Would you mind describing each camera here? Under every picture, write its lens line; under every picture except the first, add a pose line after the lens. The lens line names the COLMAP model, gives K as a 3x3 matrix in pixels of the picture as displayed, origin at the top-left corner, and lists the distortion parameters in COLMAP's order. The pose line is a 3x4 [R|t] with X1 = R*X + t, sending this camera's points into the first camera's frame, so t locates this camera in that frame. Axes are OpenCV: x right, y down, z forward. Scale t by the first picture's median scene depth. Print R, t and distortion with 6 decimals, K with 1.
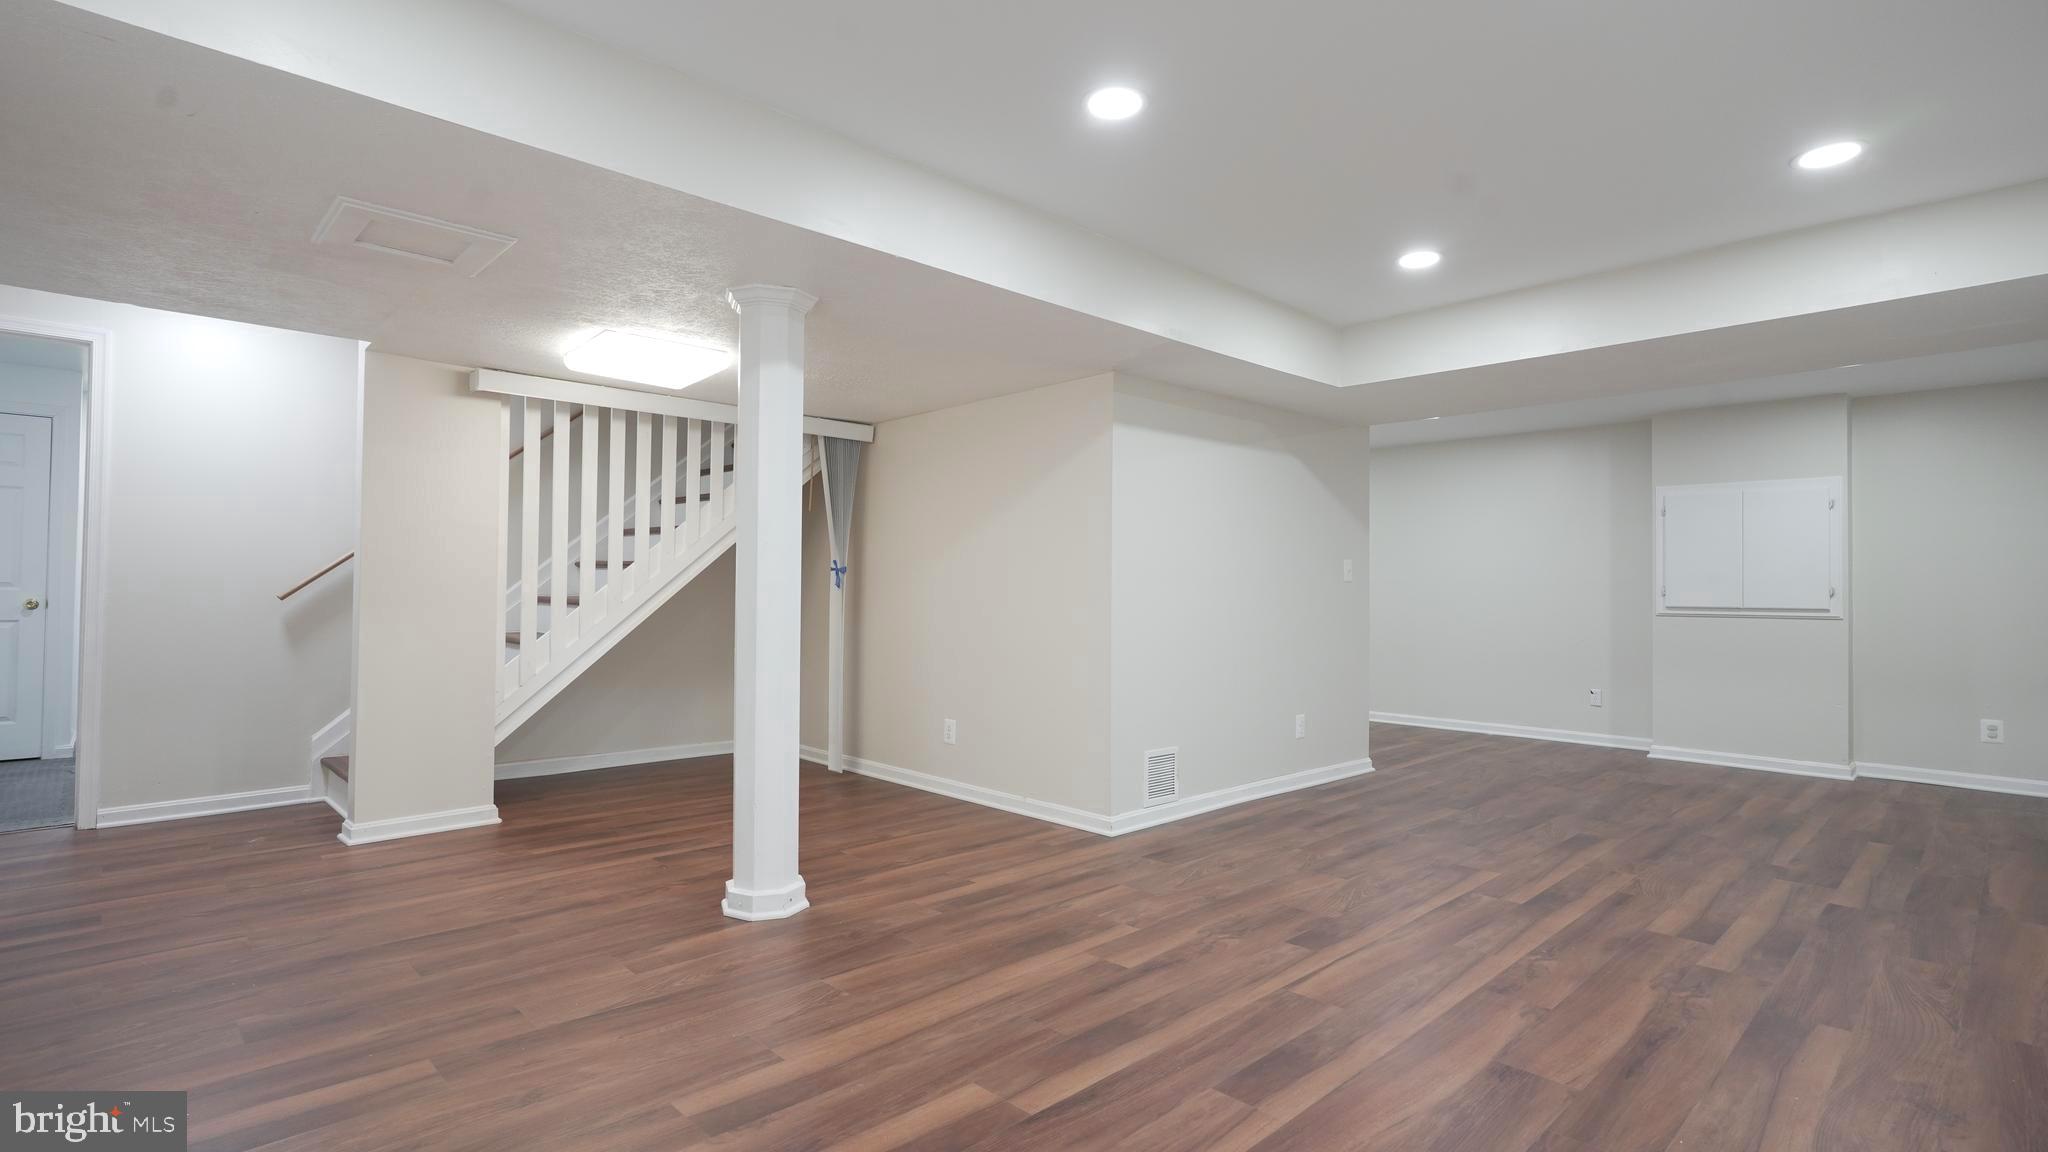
lens RADIAL K [[972.7, 0, 1024.0], [0, 972.7, 576.0], [0, 0, 1]] dist [-0.014608, 0.008191]
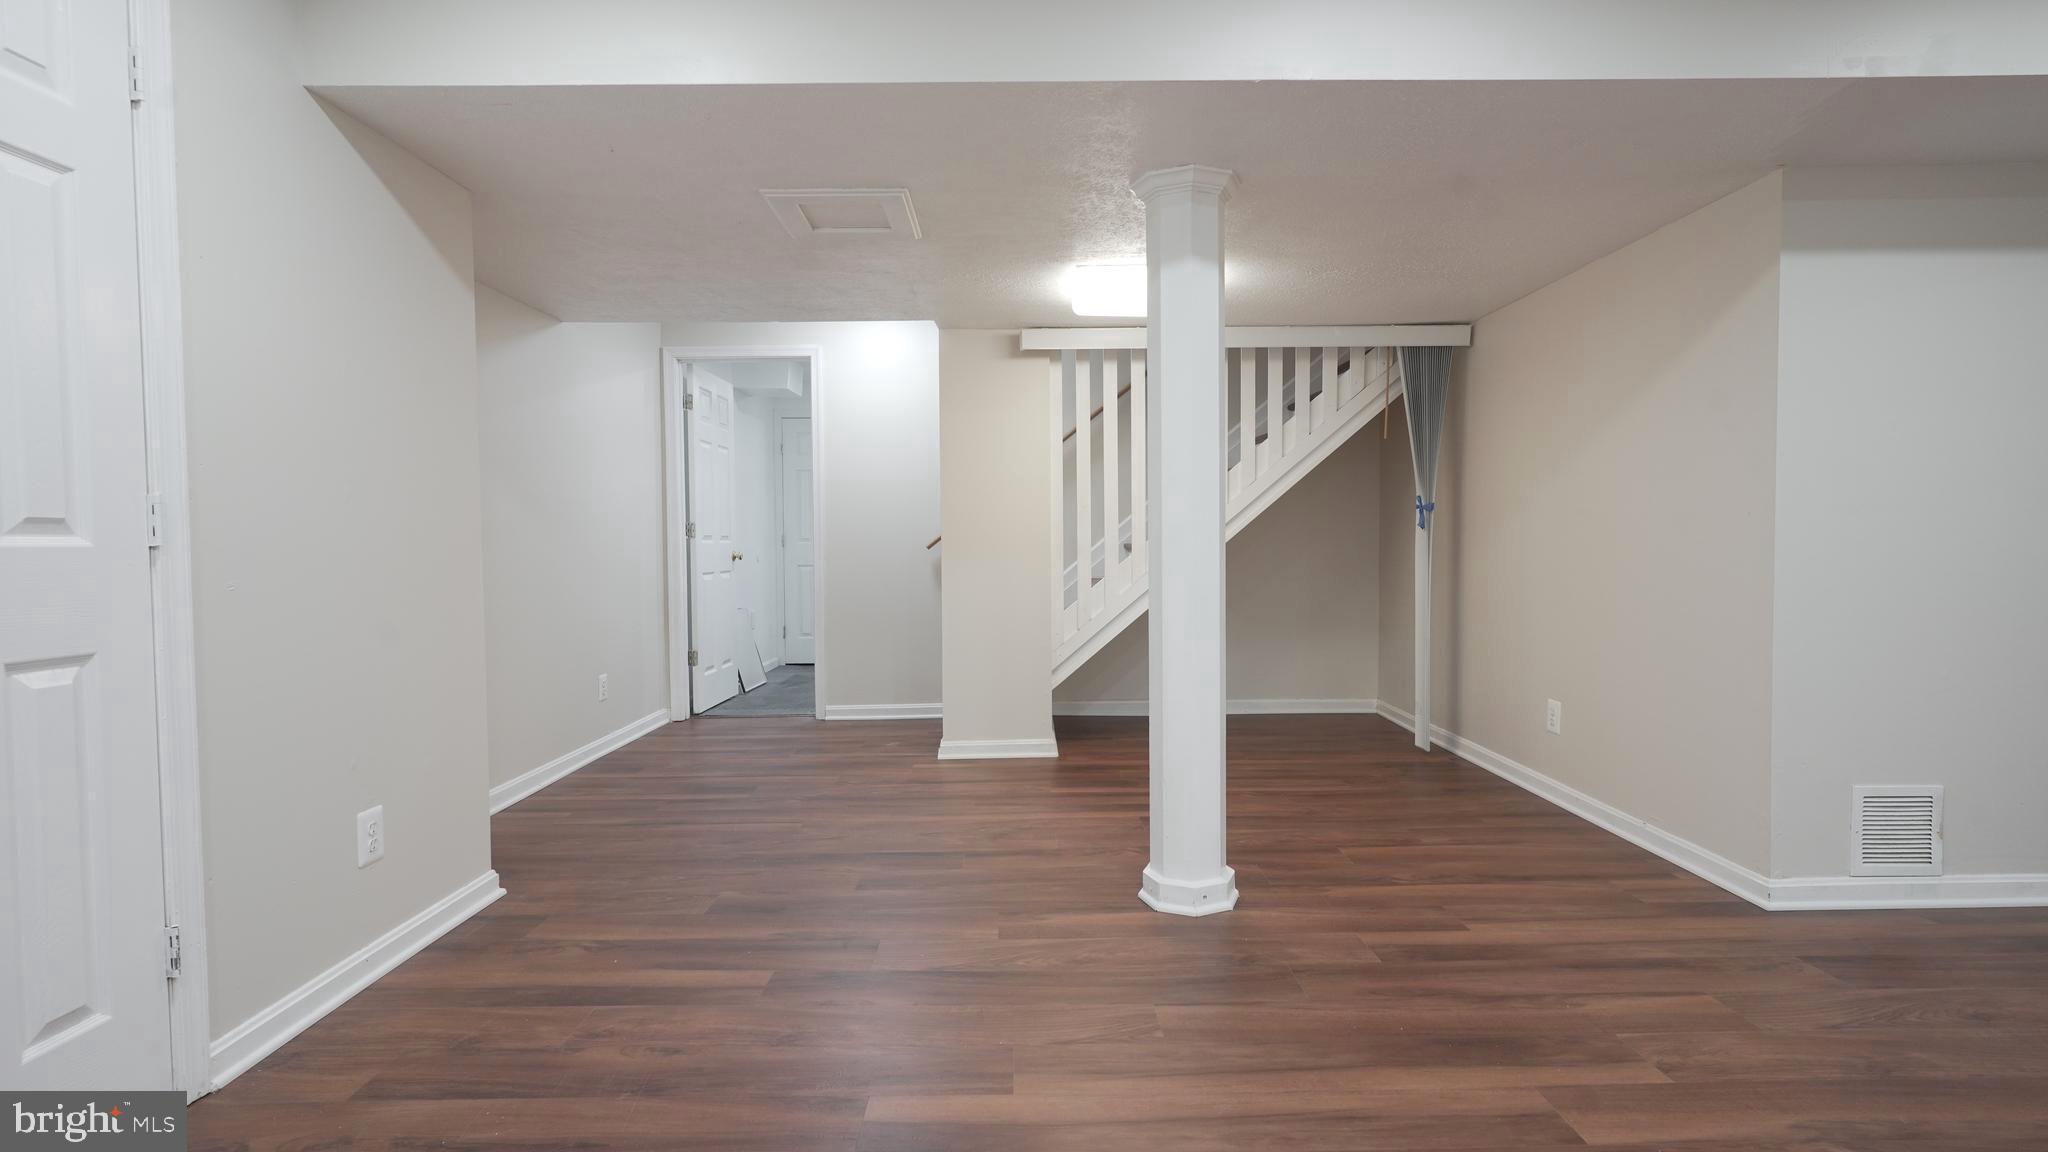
lens RADIAL K [[972.7, 0, 1024.0], [0, 972.7, 576.0], [0, 0, 1]] dist [-0.014608, 0.008191]
pose [[0.725502, 0.010733, -0.688136, 0.205619], [0.027444, 0.998632, 0.044510, 0.009282], [0.687672, -0.051177, 0.724215, 0.260828]]
